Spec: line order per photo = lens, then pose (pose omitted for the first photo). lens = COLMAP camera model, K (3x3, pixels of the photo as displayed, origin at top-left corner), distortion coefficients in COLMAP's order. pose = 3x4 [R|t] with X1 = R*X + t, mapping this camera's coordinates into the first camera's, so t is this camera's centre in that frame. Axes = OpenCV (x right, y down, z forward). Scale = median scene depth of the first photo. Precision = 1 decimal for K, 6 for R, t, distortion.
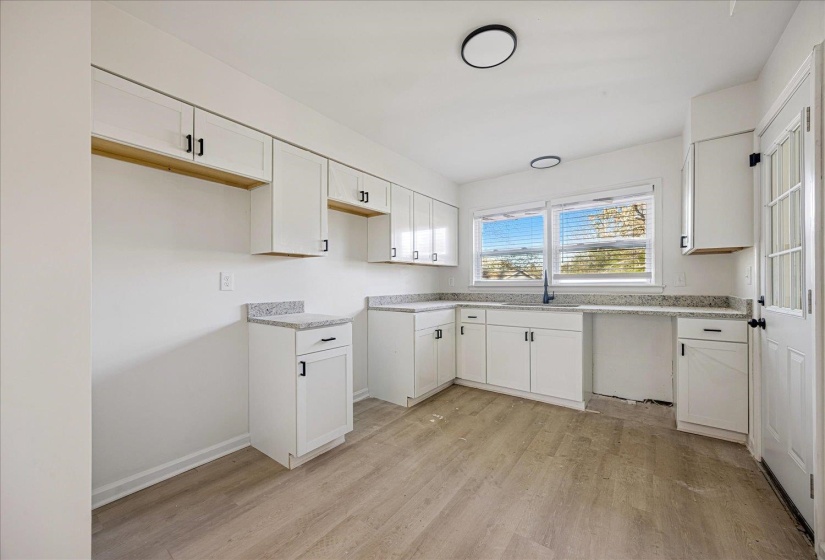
lens RADIAL K [[312.4, 0, 414.0], [0, 312.4, 283.8], [0, 0, 1]] dist [0.001440, 0.000016]
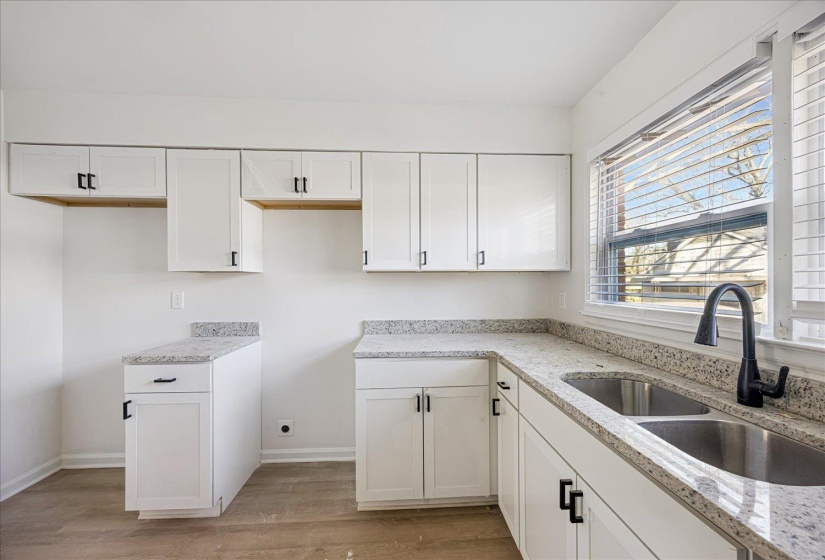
lens RADIAL K [[312.4, 0, 414.0], [0, 312.4, 283.8], [0, 0, 1]] dist [0.001440, 0.000016]
pose [[0.637935, 0.003214, -0.770084, 0.528446], [-0.003619, 0.999993, 0.001176, -0.049495], [0.770082, 0.002037, 0.637942, 0.700353]]
